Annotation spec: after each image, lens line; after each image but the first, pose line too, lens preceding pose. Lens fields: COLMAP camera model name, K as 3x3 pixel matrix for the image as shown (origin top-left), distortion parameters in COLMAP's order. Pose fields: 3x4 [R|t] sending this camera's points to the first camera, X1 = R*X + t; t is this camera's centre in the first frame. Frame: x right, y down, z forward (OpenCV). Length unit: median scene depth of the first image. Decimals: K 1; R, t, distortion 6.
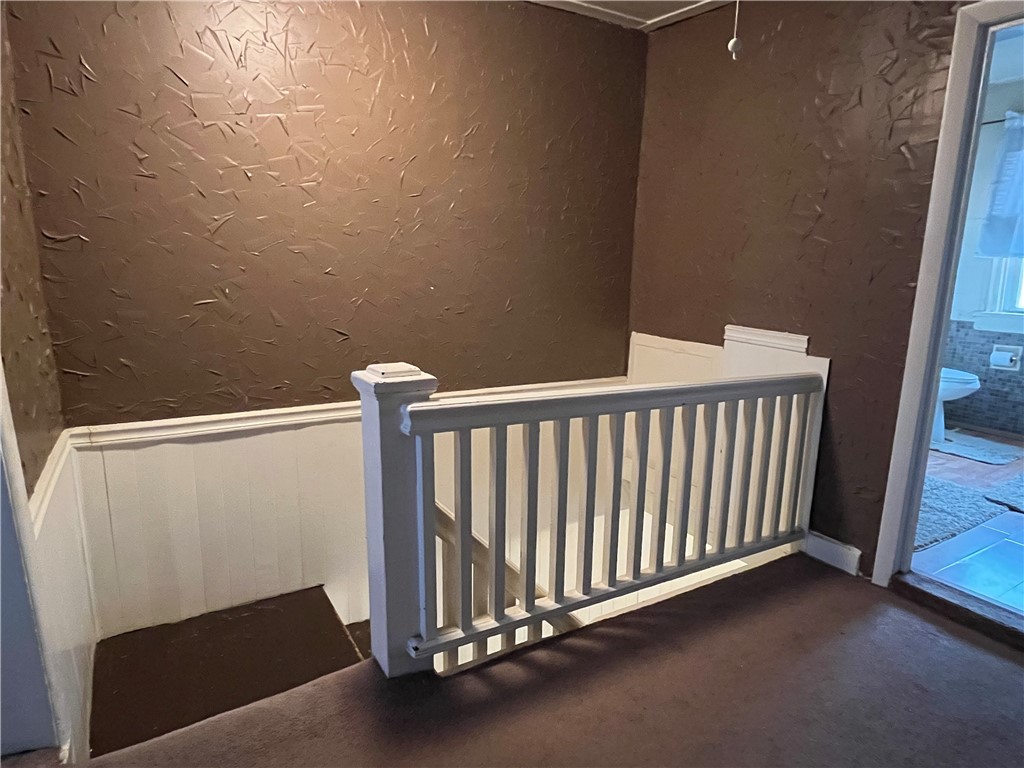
lens RADIAL K [[612.4, 0, 513.0], [0, 612.4, 385.4], [0, 0, 1]] dist [-0.001045, -0.004157]
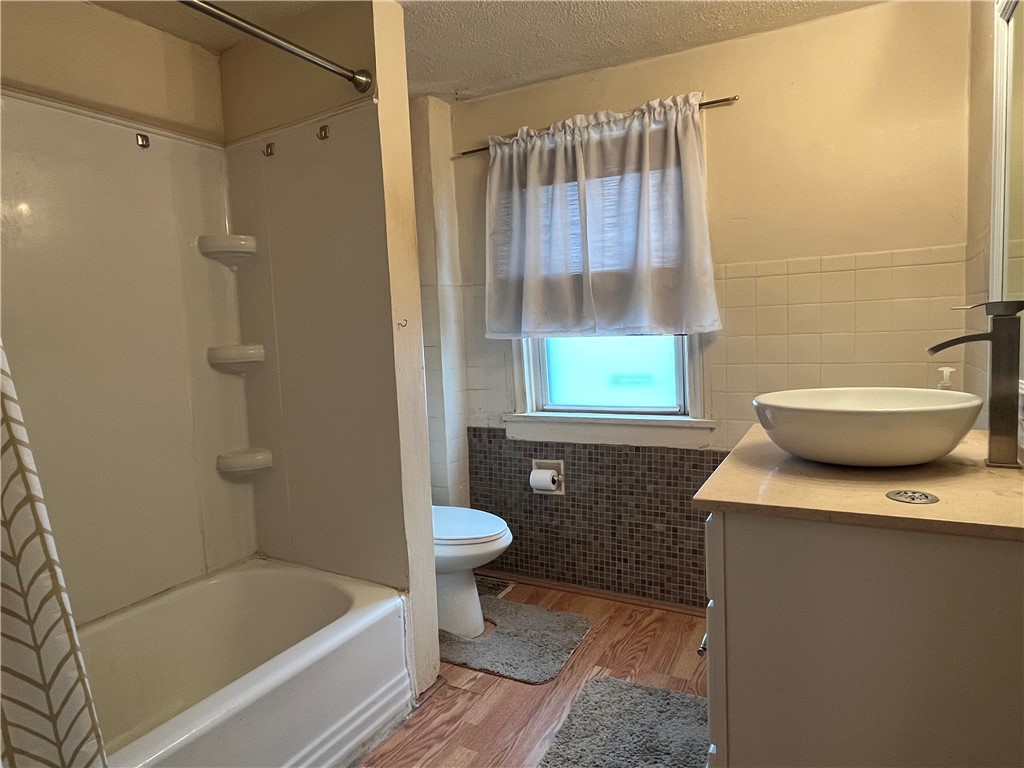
lens RADIAL K [[612.4, 0, 511.9], [0, 612.4, 385.0], [0, 0, 1]] dist [-0.001045, -0.004157]
pose [[0.858770, -0.078038, 0.506383, 0.419788], [0.146885, 0.984346, -0.097404, -0.085935], [-0.490854, 0.158028, 0.856790, 0.398627]]
